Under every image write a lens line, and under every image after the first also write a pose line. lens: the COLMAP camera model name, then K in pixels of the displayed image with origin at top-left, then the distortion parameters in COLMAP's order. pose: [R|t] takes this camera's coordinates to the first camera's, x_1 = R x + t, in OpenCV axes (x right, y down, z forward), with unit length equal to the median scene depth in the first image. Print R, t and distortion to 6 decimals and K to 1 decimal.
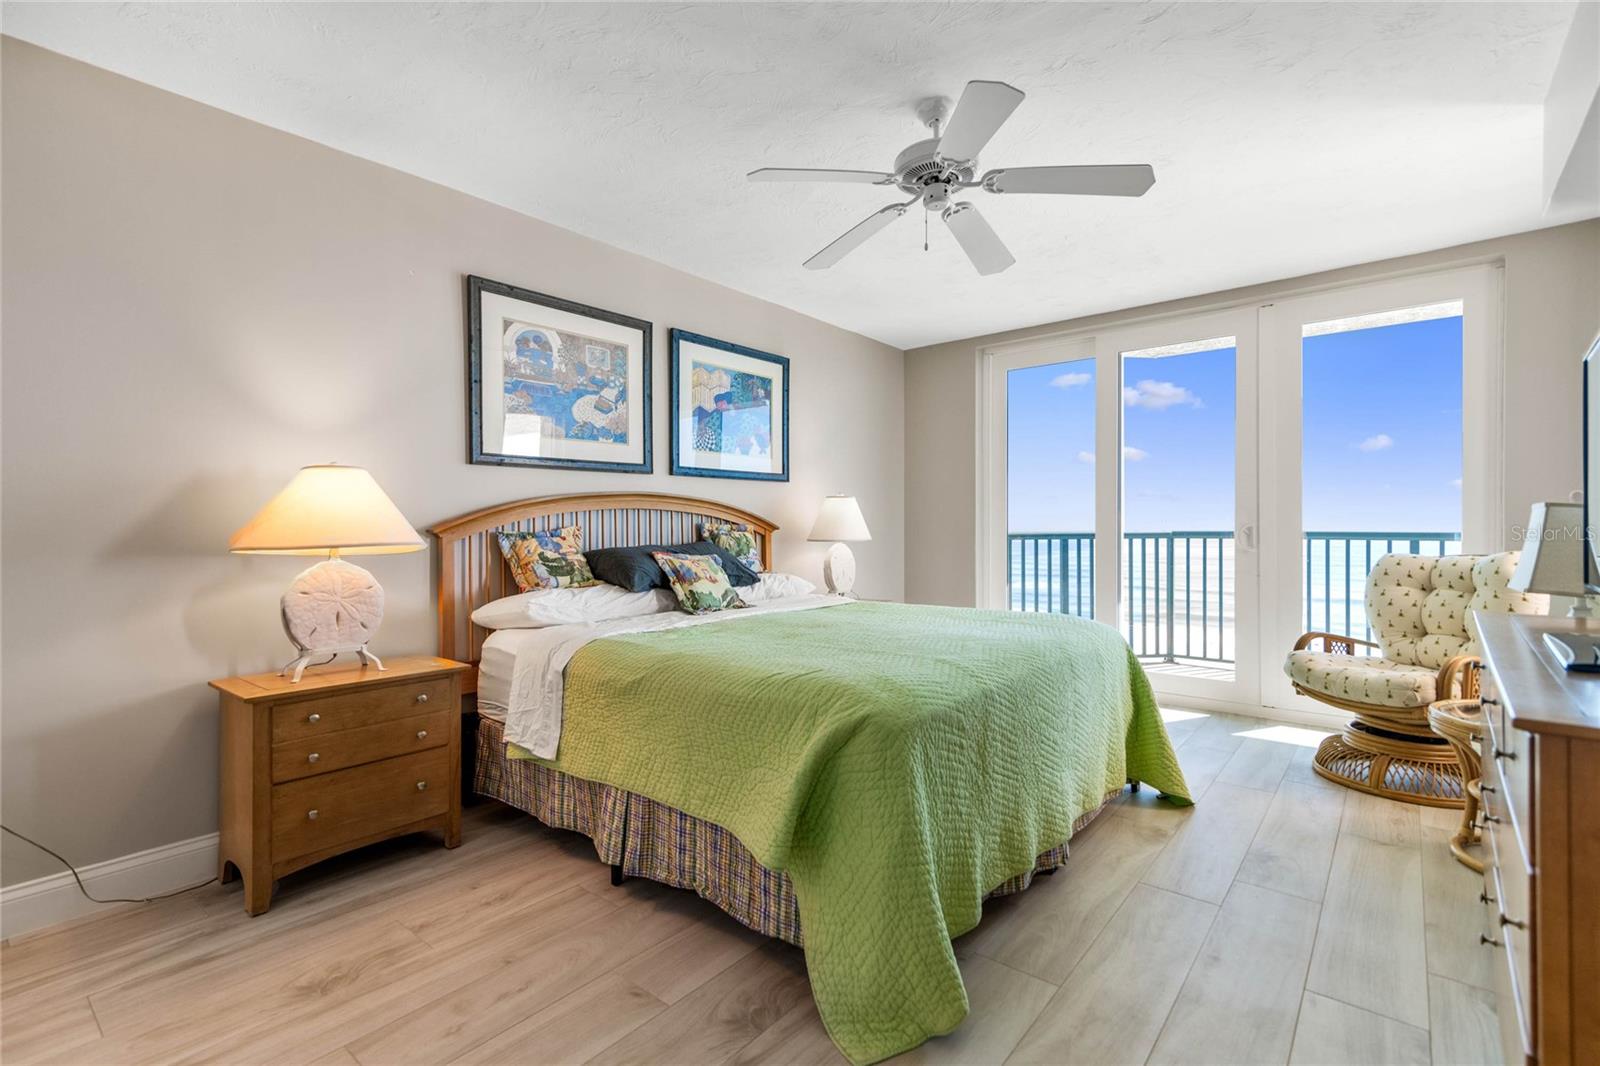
lens RADIAL K [[730.0, 0, 803.3], [0, 730.0, 530.3], [0, 0, 1]] dist [0.018005, -0.000498]
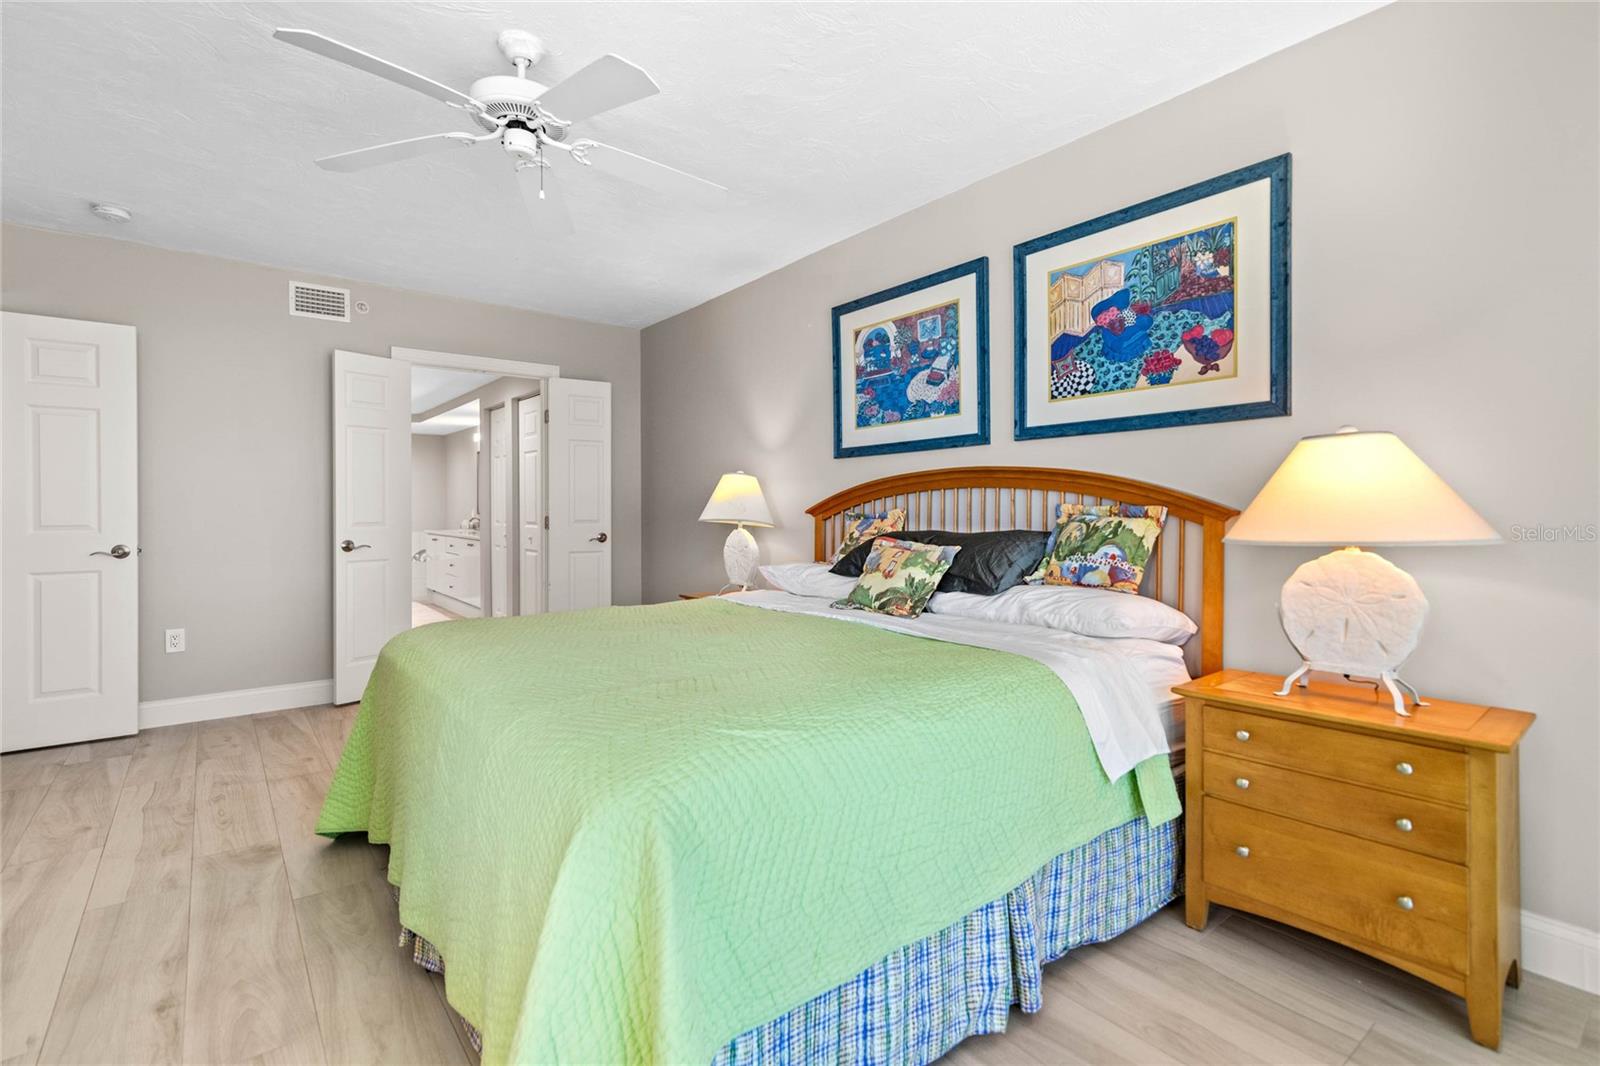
lens RADIAL K [[732.6, 0, 802.0], [0, 732.6, 524.7], [0, 0, 1]] dist [0.016444, -0.000371]
pose [[-0.200162, 0.024116, -0.979466, 0.680645], [-0.001070, 0.999691, 0.024833, -0.008081], [0.979762, 0.006018, -0.200075, 1.036182]]
